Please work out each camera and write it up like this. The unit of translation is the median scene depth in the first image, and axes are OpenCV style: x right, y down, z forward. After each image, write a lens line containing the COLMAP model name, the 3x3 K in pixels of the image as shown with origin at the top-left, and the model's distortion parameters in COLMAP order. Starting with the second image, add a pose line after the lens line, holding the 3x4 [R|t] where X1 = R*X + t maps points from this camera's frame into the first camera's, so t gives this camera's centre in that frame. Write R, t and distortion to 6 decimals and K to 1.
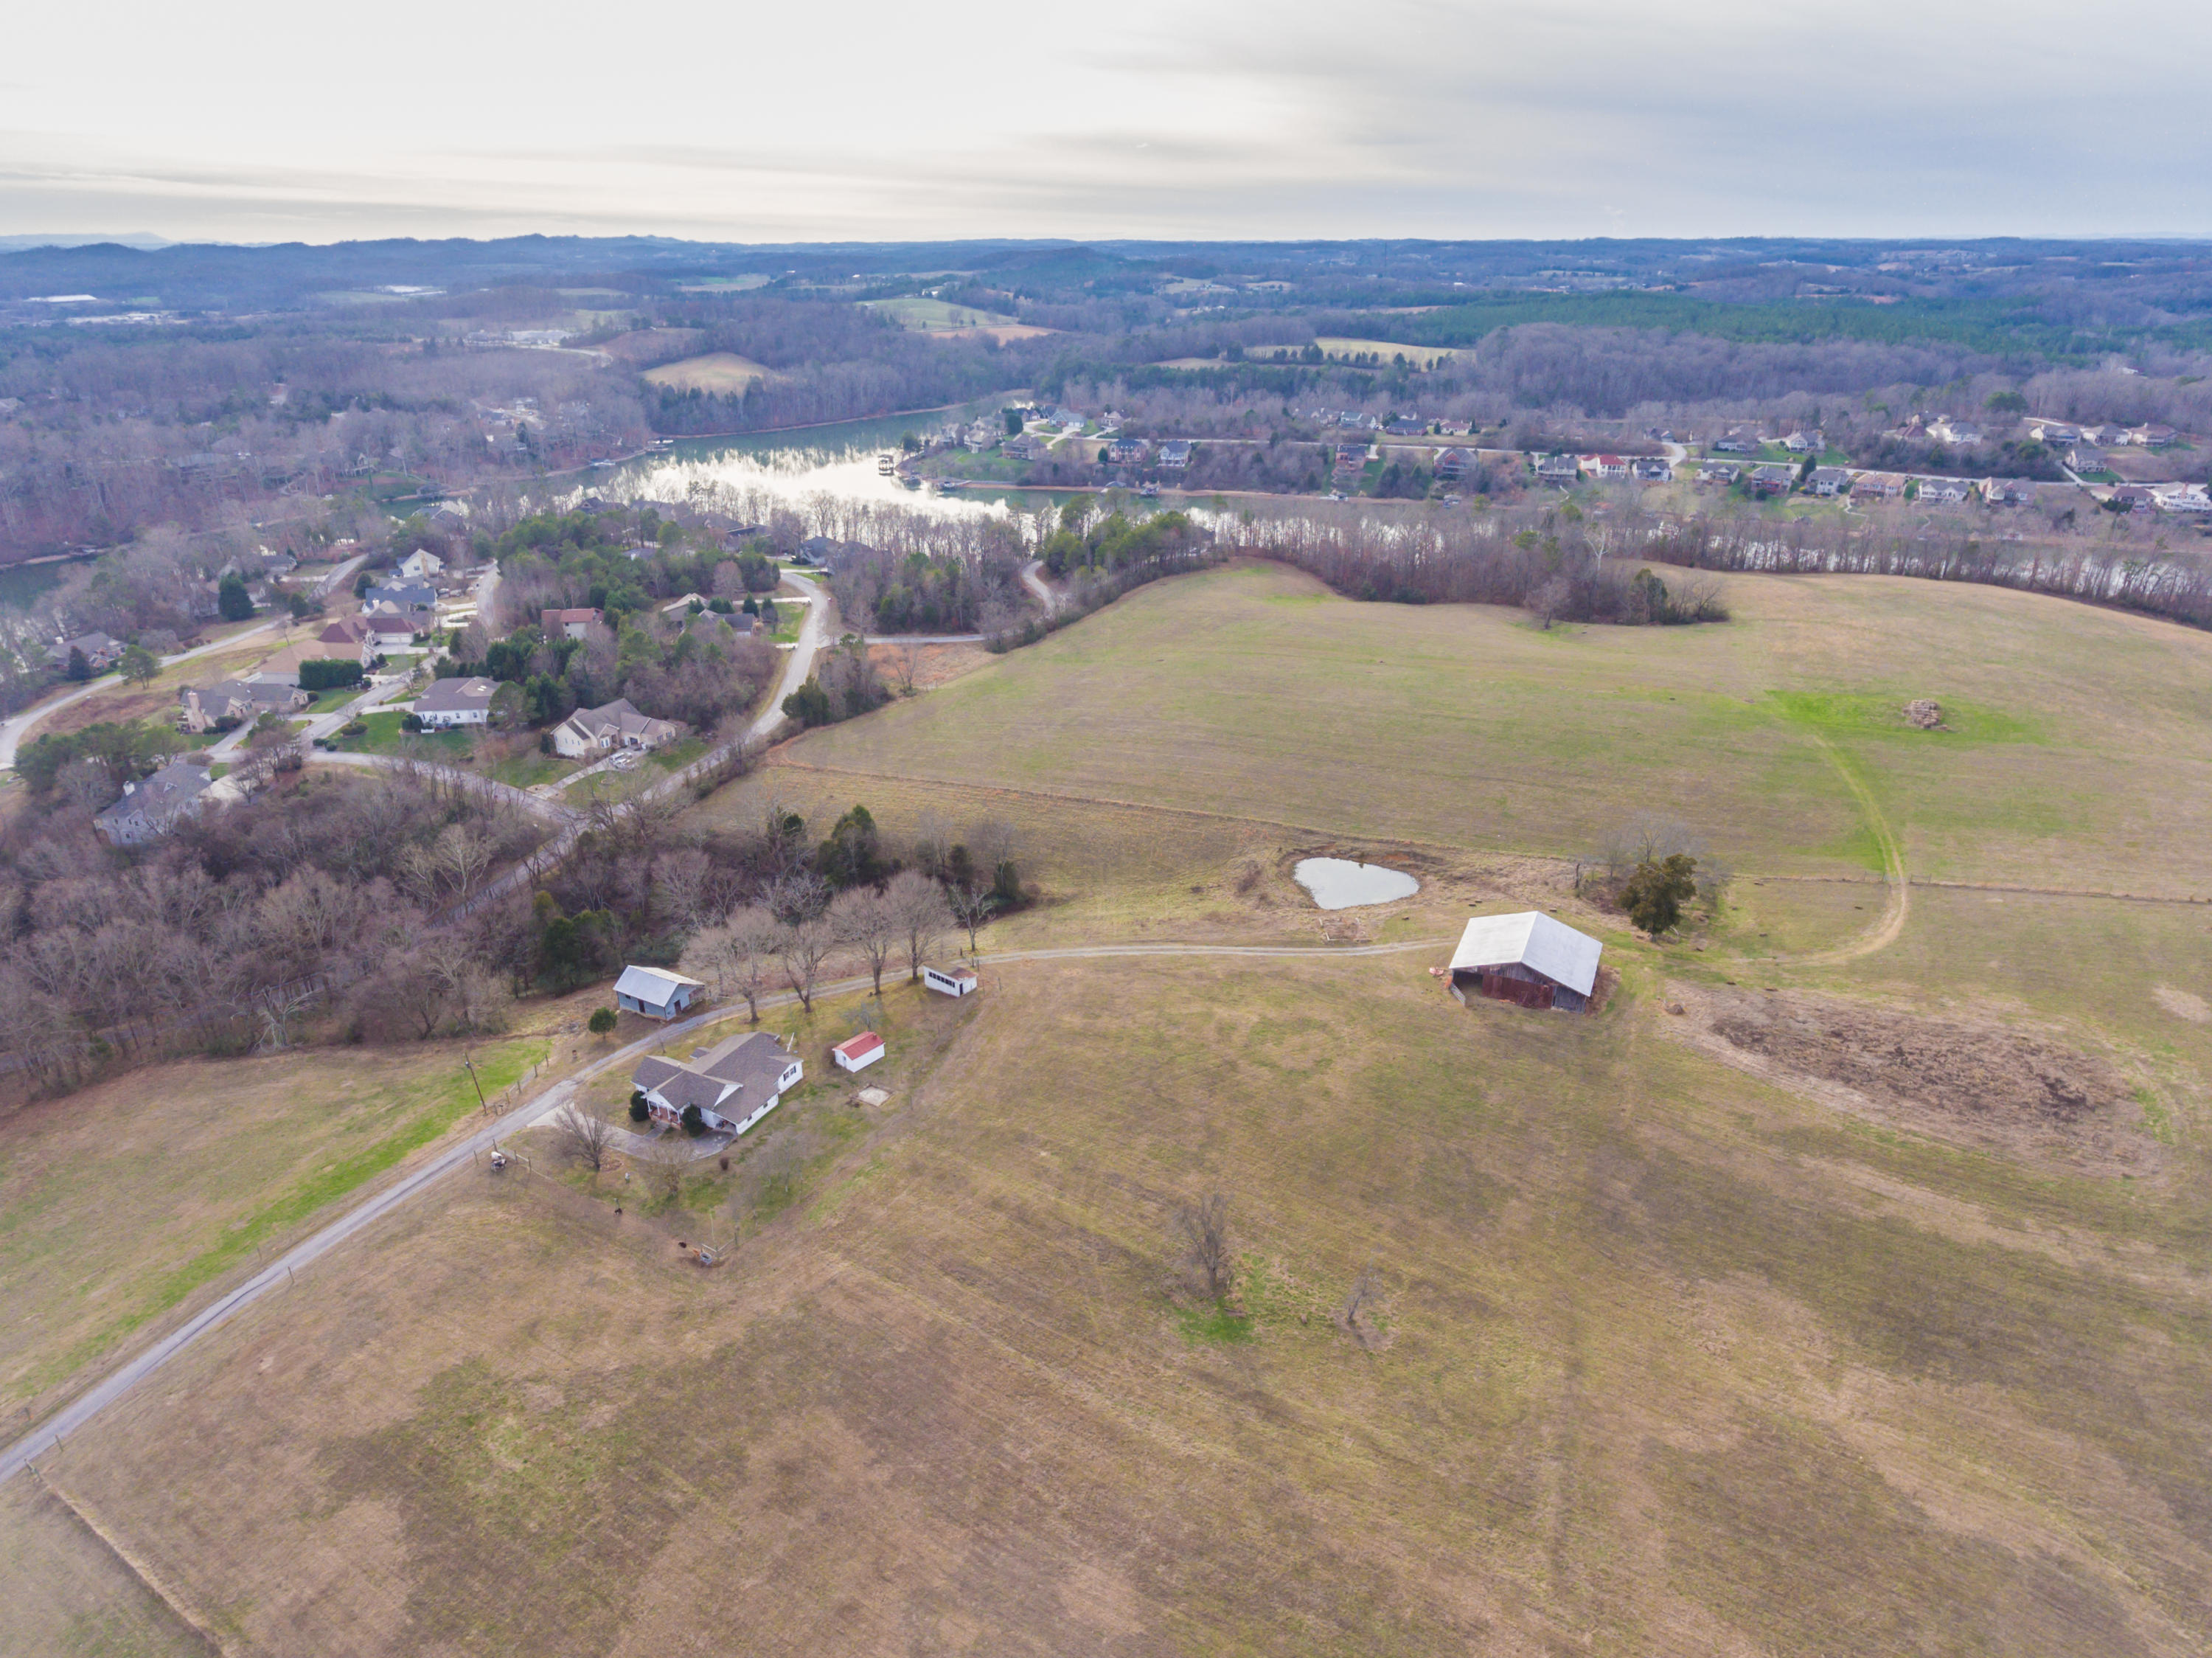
lens RADIAL K [[1284.8, 0, 1106.0], [0, 1284.8, 829.0], [0, 0, 1]] dist [-0.001284, 0.000124]
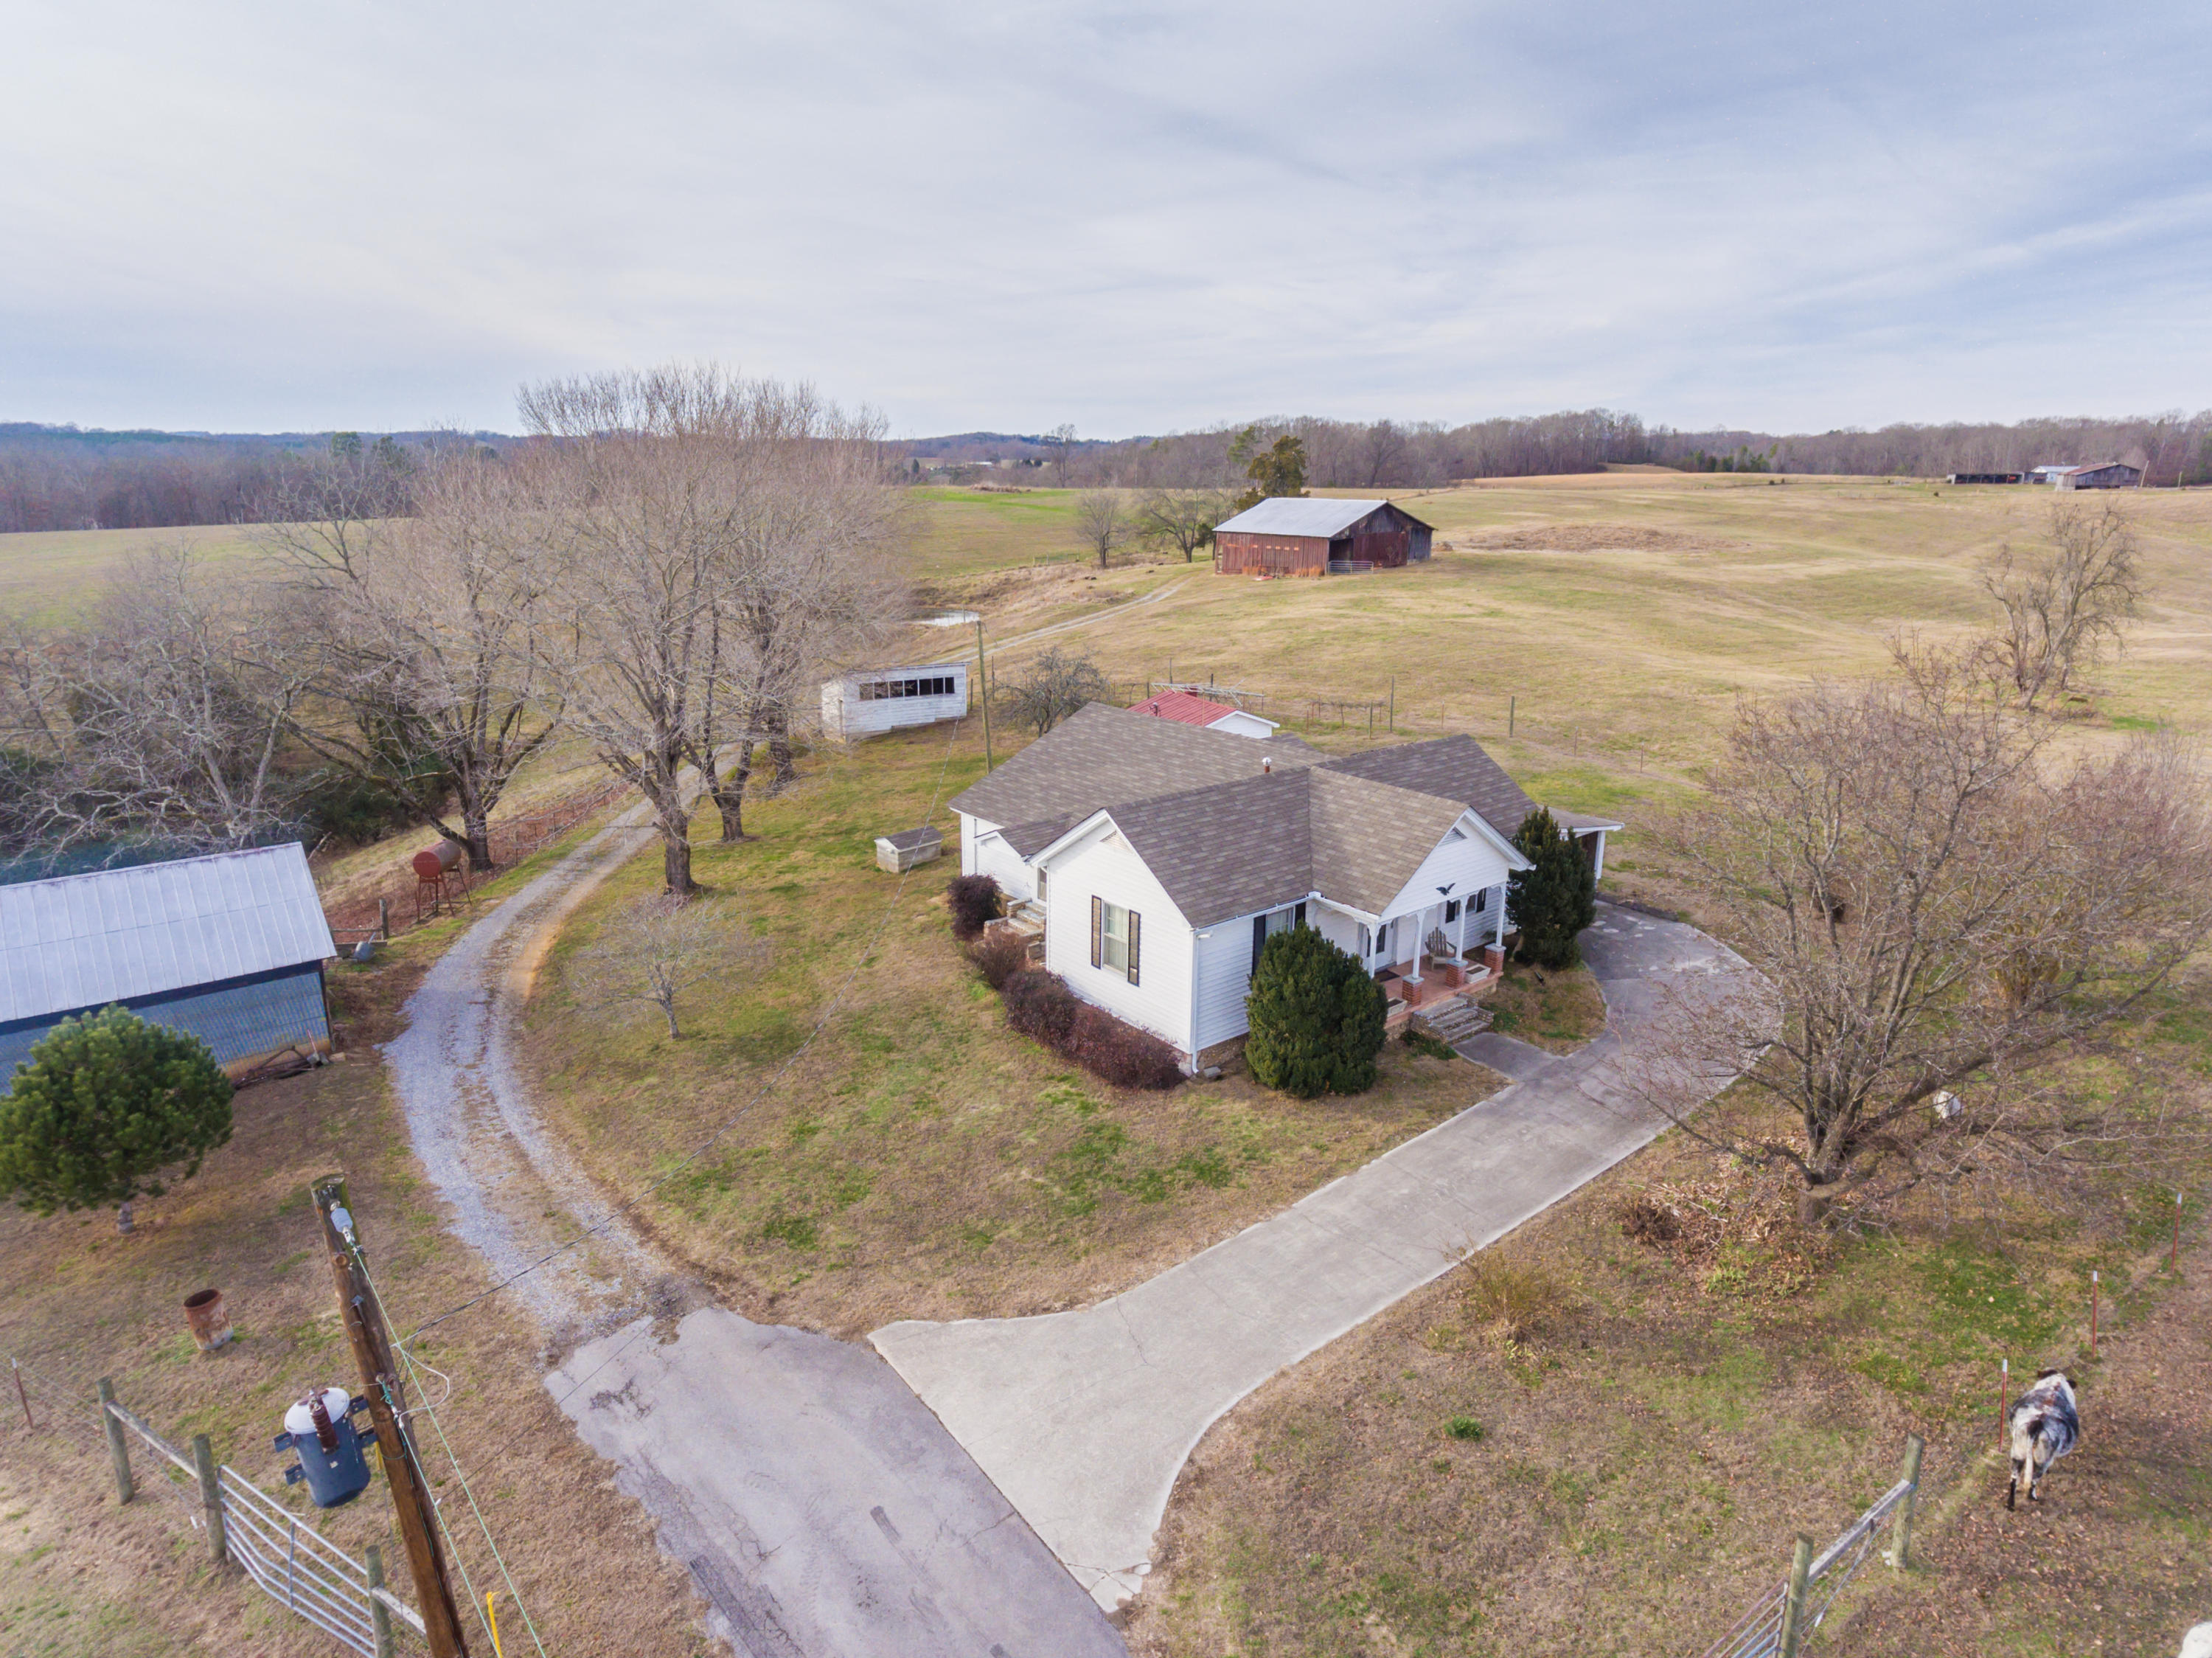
lens RADIAL K [[1320.6, 0, 1111.2], [0, 1320.6, 802.6], [0, 0, 1]] dist [-0.000650, 0.000462]
pose [[0.389176, -0.226306, 0.892932, -0.425432], [0.372964, 0.925056, 0.071895, 0.134398], [-0.842282, 0.305052, 0.444414, 0.756206]]
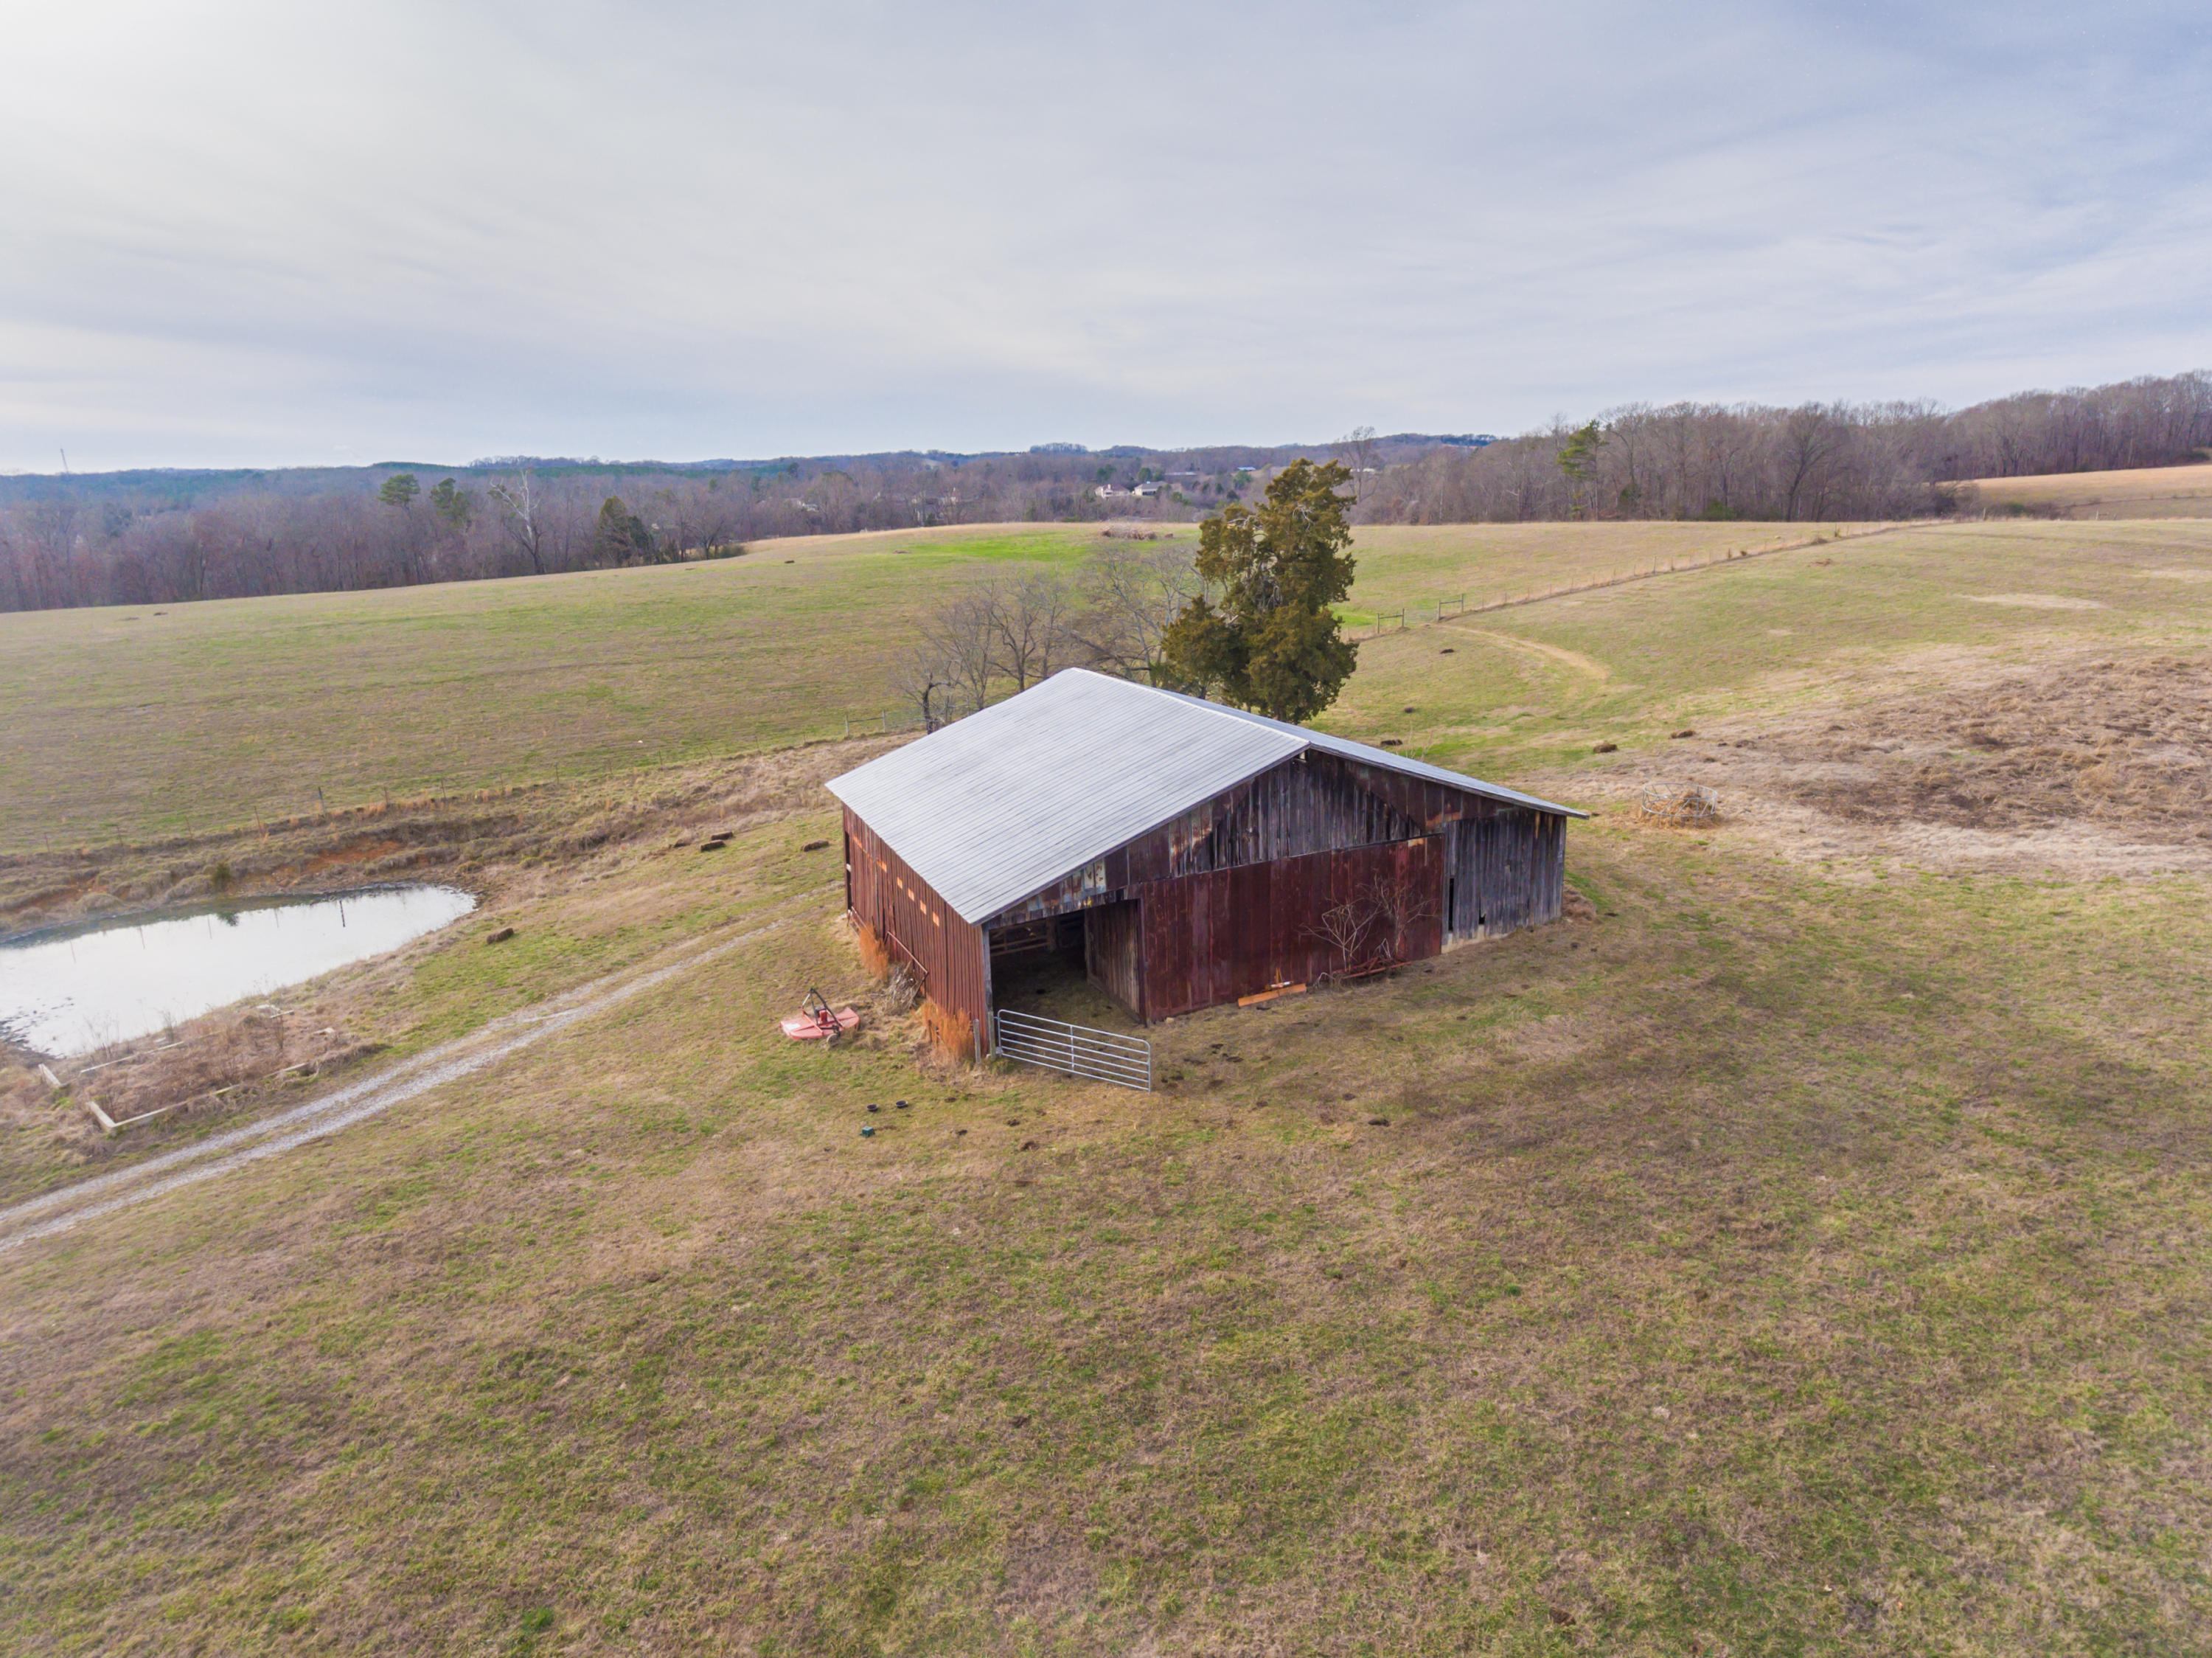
lens RADIAL K [[1320.6, 0, 1111.2], [0, 1320.6, 802.6], [0, 0, 1]] dist [-0.000650, 0.000462]
pose [[0.659884, -0.197857, 0.724848, 0.145559], [0.330858, 0.942659, -0.043893, 0.098323], [-0.674600, 0.268787, 0.687509, 0.796178]]
